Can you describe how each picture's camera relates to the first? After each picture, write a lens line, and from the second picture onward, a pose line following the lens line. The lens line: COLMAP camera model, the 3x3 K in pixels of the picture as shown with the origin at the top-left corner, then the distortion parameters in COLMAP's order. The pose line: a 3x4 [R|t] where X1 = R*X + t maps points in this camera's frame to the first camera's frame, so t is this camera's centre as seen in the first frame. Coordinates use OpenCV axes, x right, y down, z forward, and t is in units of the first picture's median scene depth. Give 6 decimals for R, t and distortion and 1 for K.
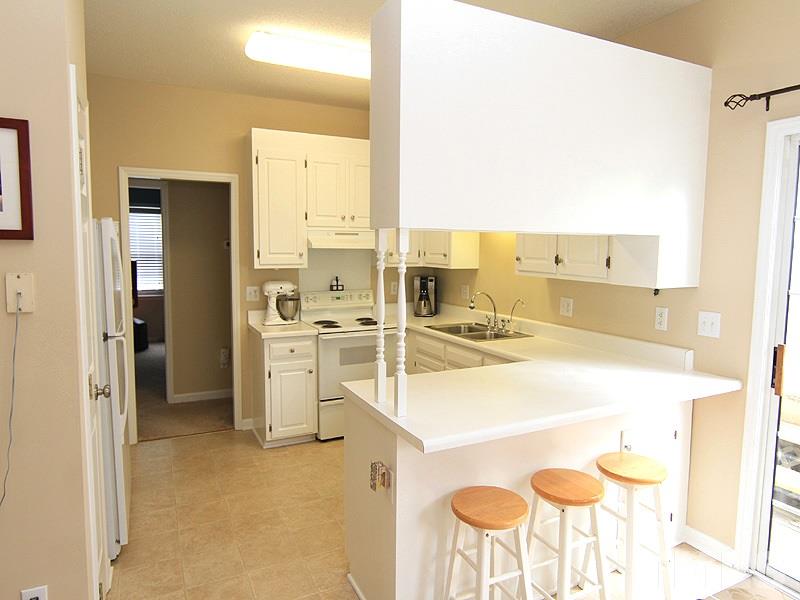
lens RADIAL K [[513.9, 0, 402.7], [0, 513.9, 294.2], [0, 0, 1]] dist [-0.032878, -0.000461]
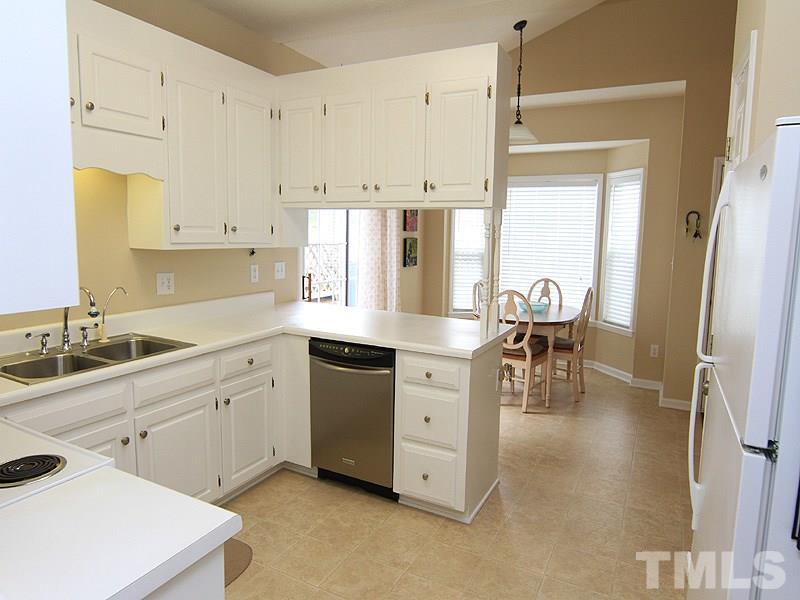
lens RADIAL K [[497.7, 0, 399.5], [0, 497.7, 288.2], [0, 0, 1]] dist [-0.000568, -0.000230]
pose [[-0.595147, -0.110949, 0.795921, -0.707544], [0.049663, 0.983453, 0.174225, -0.115029], [-0.802081, 0.143217, -0.579789, 1.444729]]
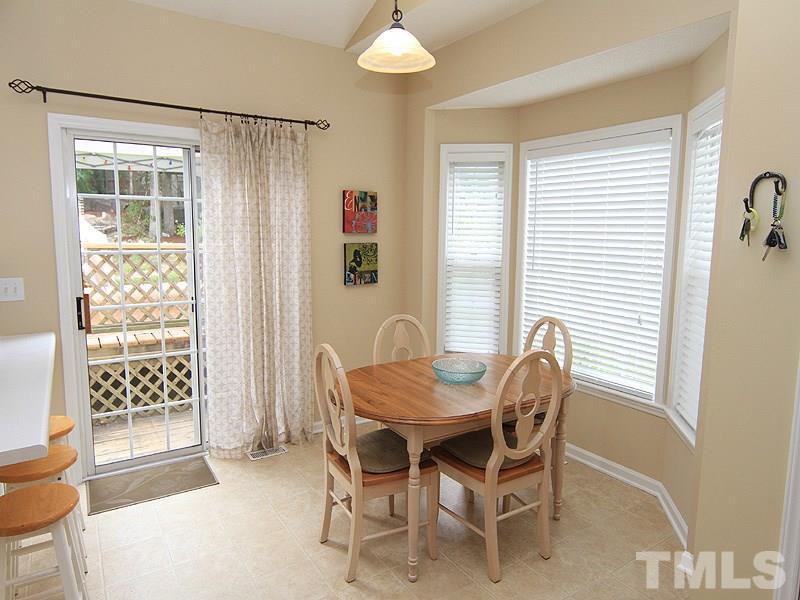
lens RADIAL K [[513.9, 0, 402.7], [0, 513.9, 294.2], [0, 0, 1]] dist [-0.032878, -0.000461]
pose [[-0.122946, -0.133299, 0.983420, -0.515110], [0.077943, 0.986580, 0.143471, -0.016990], [-0.989348, 0.094290, -0.110906, 0.280523]]
